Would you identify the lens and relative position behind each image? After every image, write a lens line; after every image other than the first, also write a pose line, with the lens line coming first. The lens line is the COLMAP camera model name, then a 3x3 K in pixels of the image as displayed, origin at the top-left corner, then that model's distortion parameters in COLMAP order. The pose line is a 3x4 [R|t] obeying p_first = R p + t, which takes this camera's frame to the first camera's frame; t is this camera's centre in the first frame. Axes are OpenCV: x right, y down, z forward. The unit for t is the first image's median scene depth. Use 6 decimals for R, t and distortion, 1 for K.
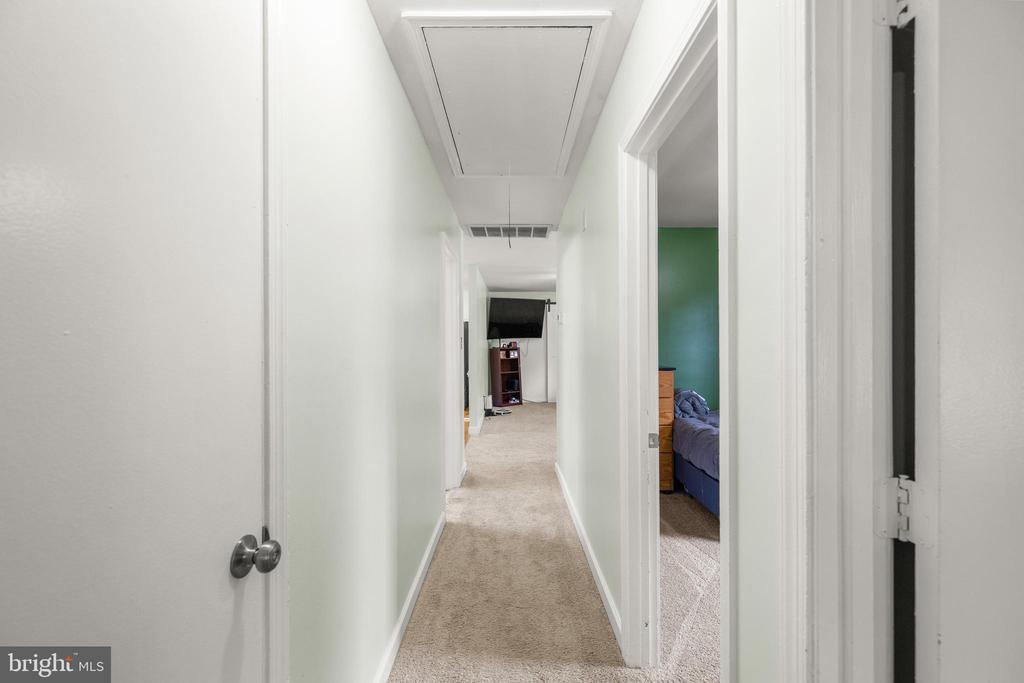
lens RADIAL K [[433.4, 0, 508.2], [0, 433.4, 346.7], [0, 0, 1]] dist [0.003516, -0.000580]
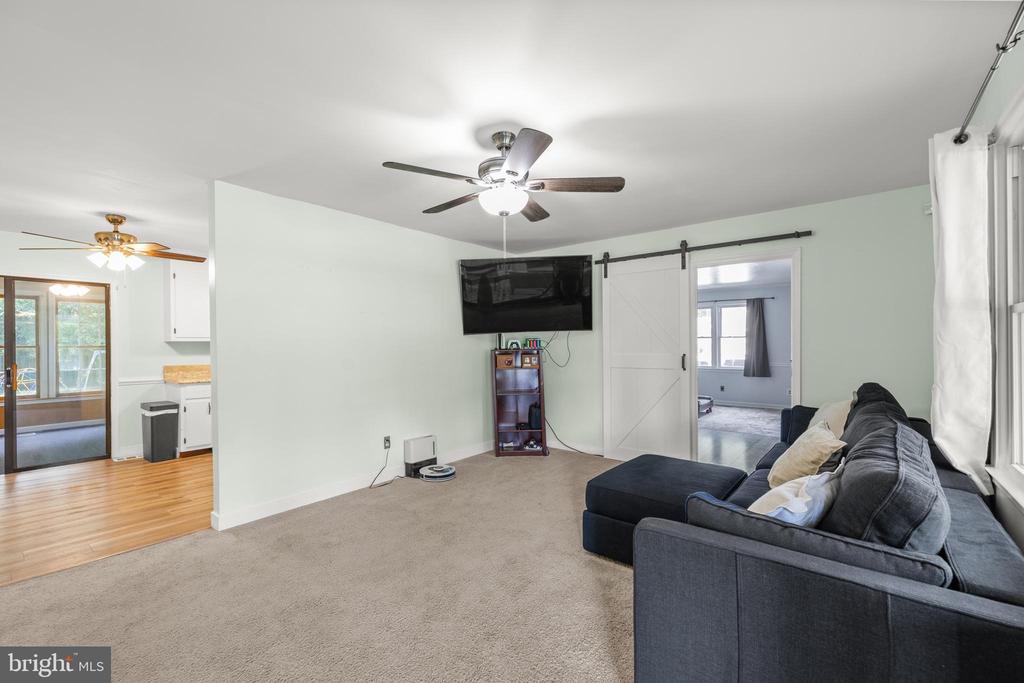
lens RADIAL K [[433.4, 0, 518.8], [0, 433.4, 344.8], [0, 0, 1]] dist [0.003516, -0.000580]
pose [[0.782960, -0.003783, -0.622061, 0.338520], [0.004521, 0.999990, -0.000392, -0.003225], [0.622056, -0.002505, 0.782969, 0.560575]]
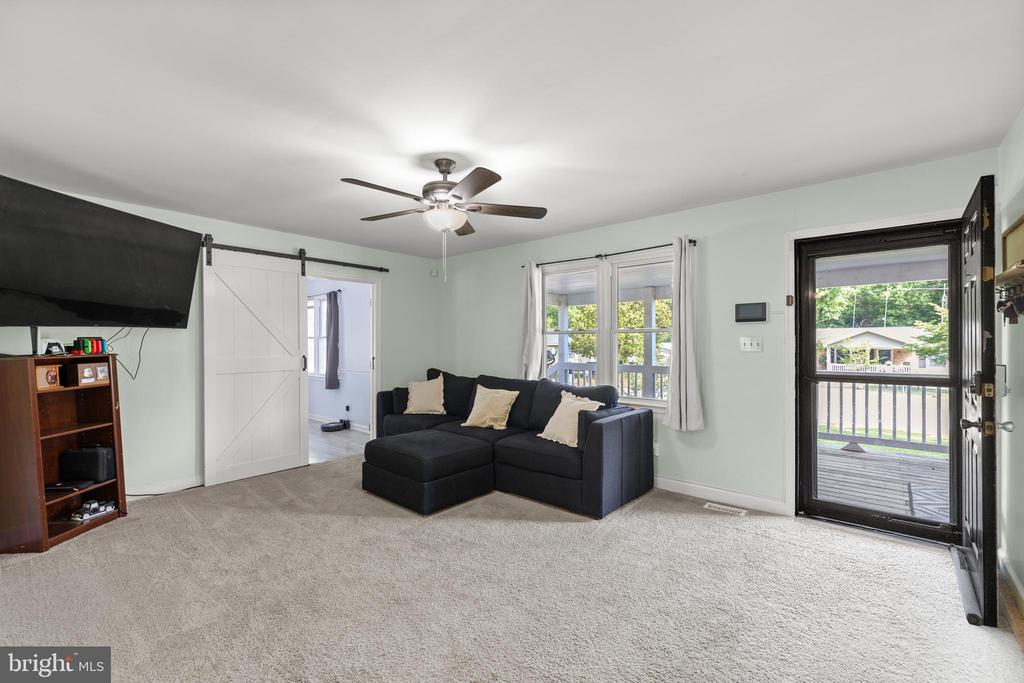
lens RADIAL K [[433.4, 0, 510.5], [0, 433.4, 343.5], [0, 0, 1]] dist [0.003516, -0.000580]
pose [[0.663212, -0.001360, 0.748430, -0.025209], [0.005612, 0.999979, -0.003156, -0.003554], [-0.748410, 0.006293, 0.663206, 0.529731]]
